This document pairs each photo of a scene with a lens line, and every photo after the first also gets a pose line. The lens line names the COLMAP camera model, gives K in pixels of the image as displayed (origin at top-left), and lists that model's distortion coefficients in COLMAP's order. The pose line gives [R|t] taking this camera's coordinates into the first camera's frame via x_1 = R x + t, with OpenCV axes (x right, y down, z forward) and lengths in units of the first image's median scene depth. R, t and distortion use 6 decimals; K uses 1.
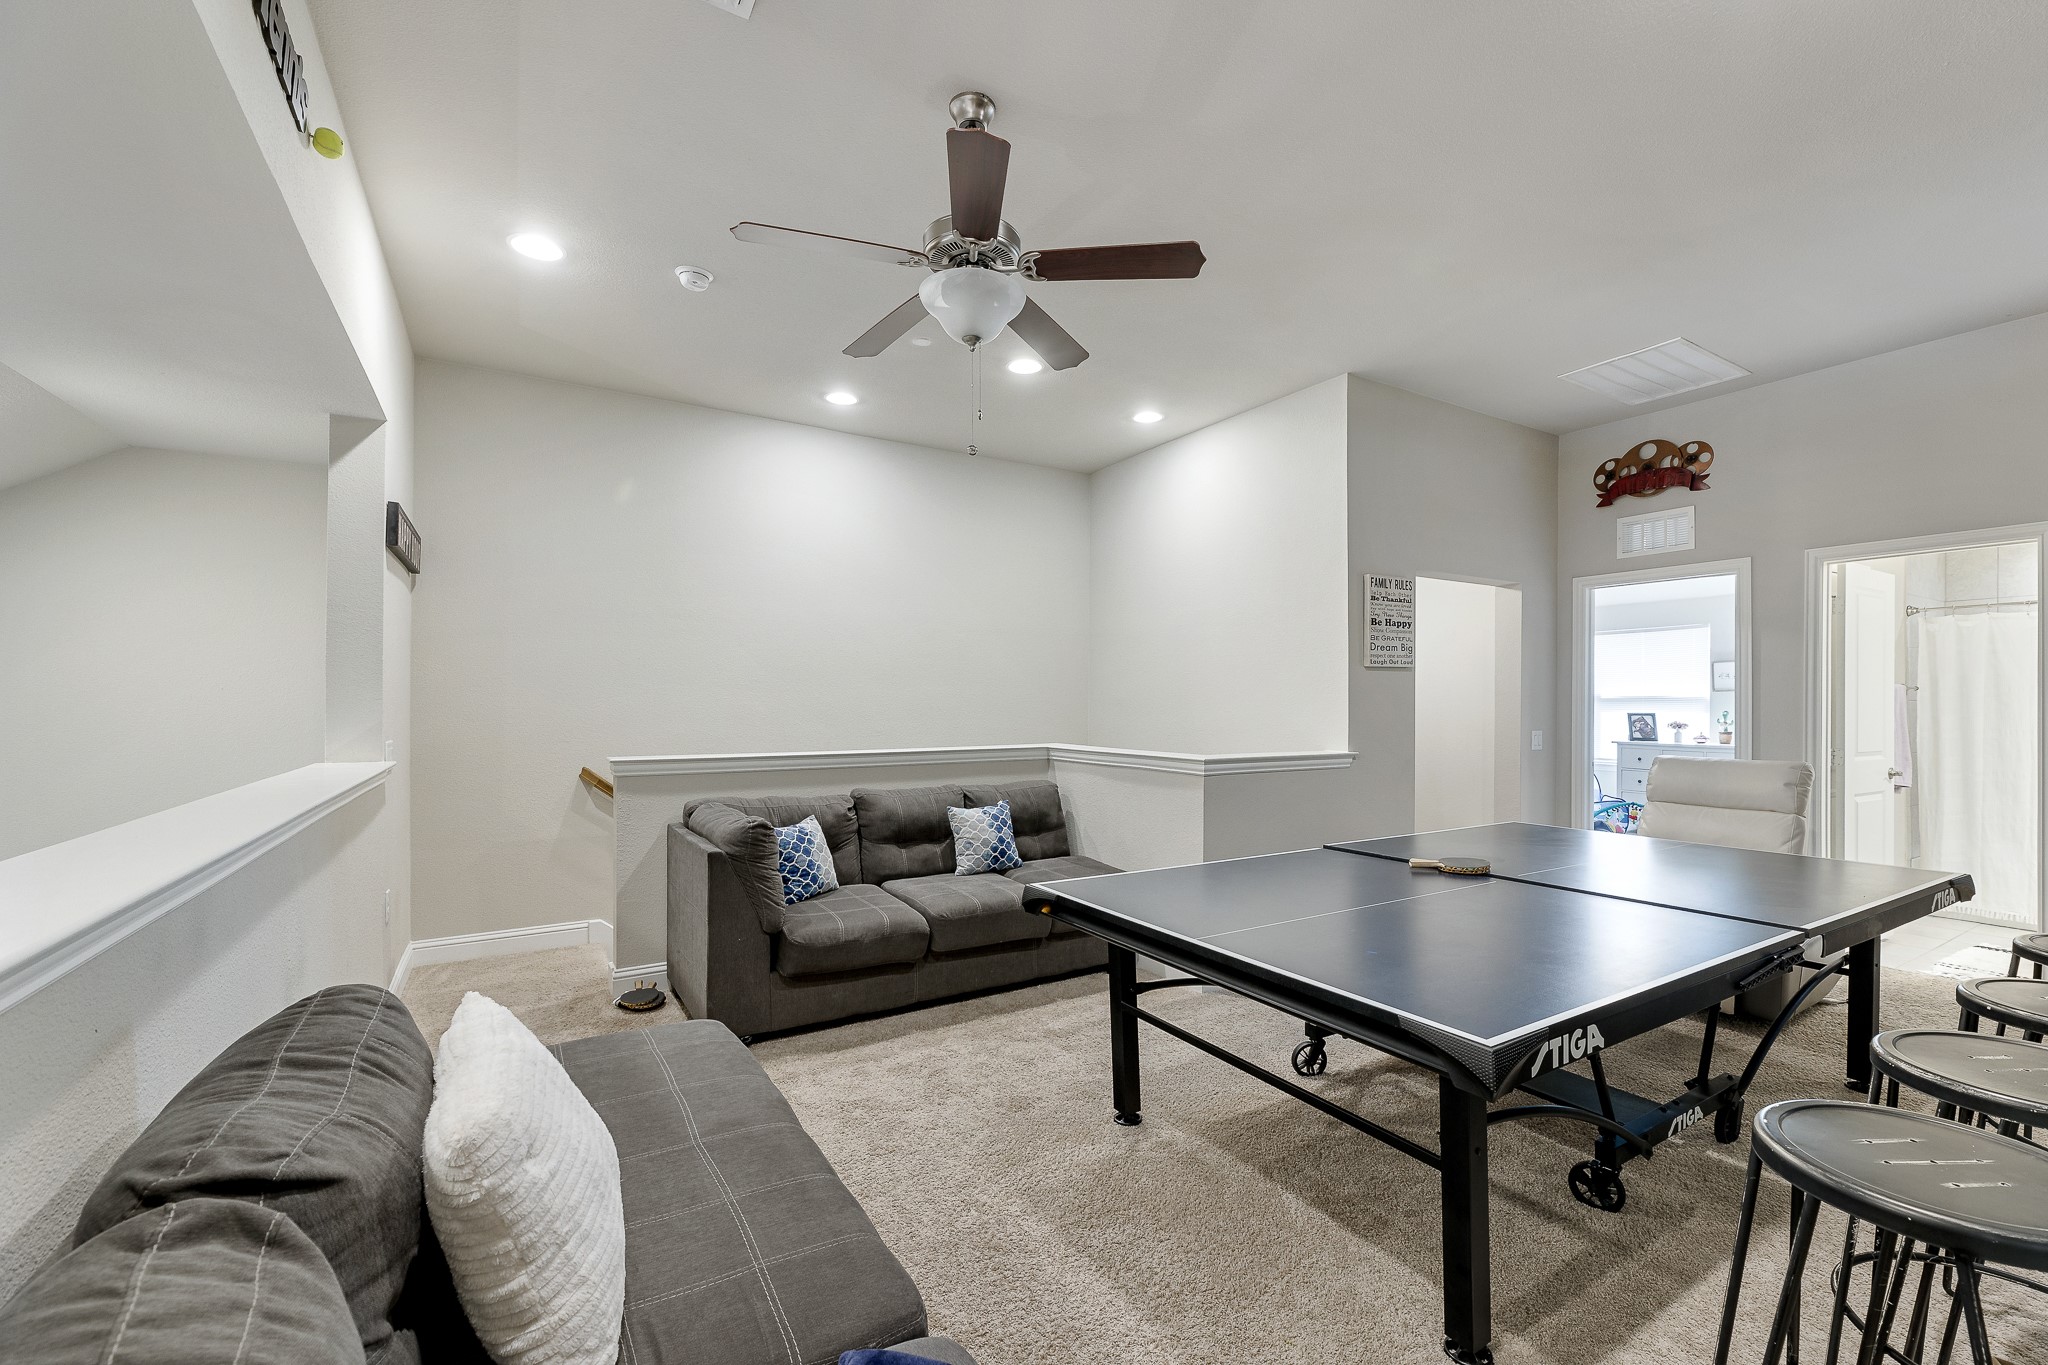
lens RADIAL K [[839.6, 0, 1027.6], [0, 839.6, 706.7], [0, 0, 1]] dist [0.000898, 0.000044]
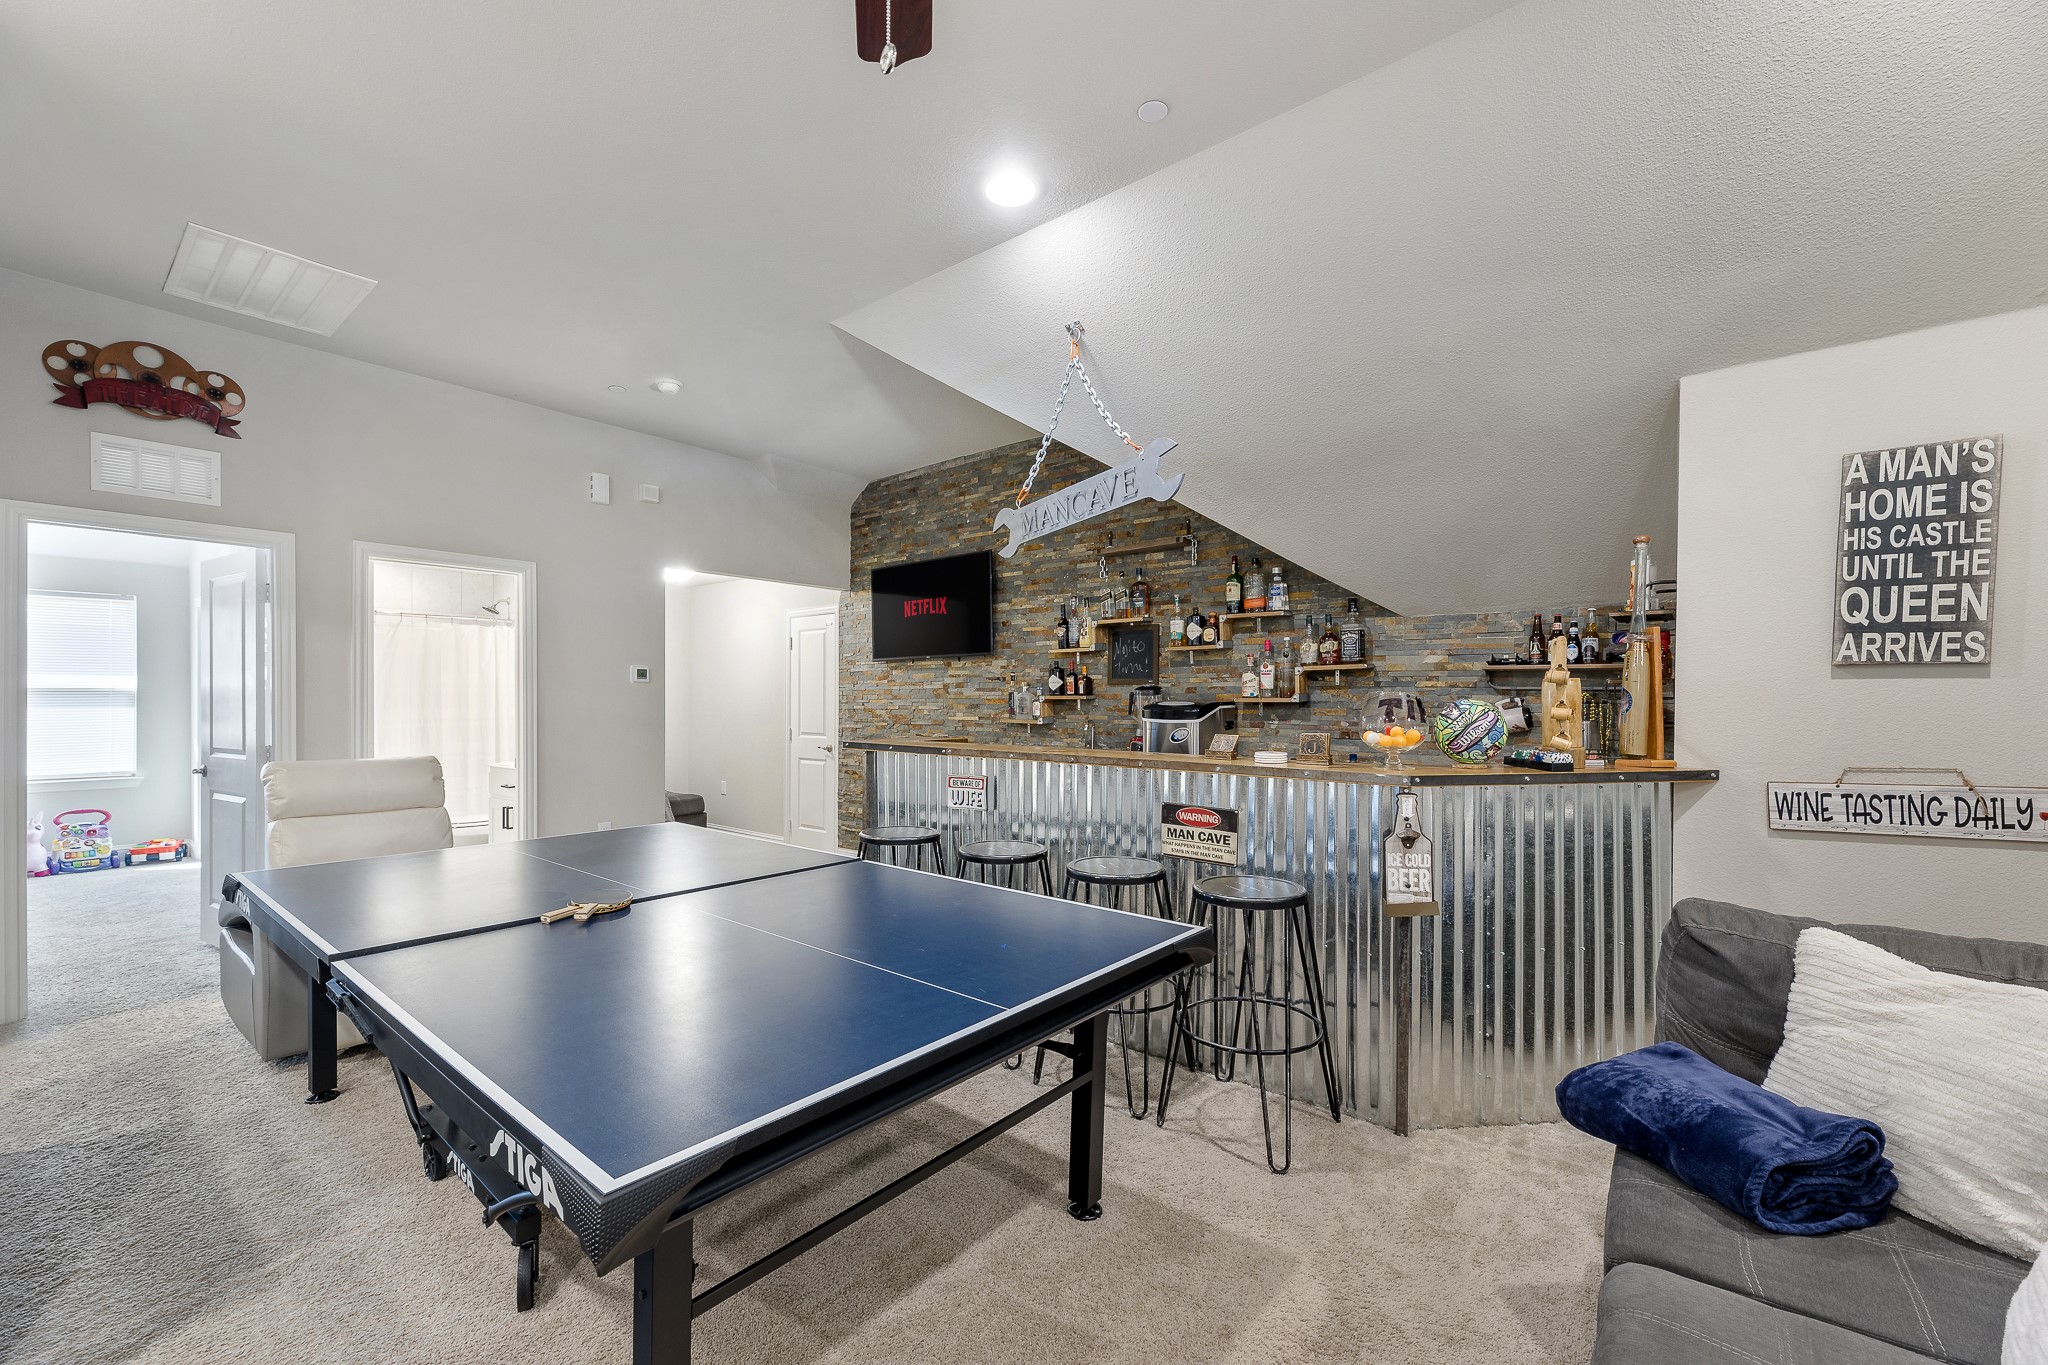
lens RADIAL K [[839.6, 0, 1027.6], [0, 839.6, 706.7], [0, 0, 1]] dist [0.000898, 0.000044]
pose [[-0.328850, -0.008404, 0.944345, -0.230601], [-0.001708, 0.999964, 0.008304, -0.003722], [-0.944381, 0.001117, -0.328853, 0.541716]]
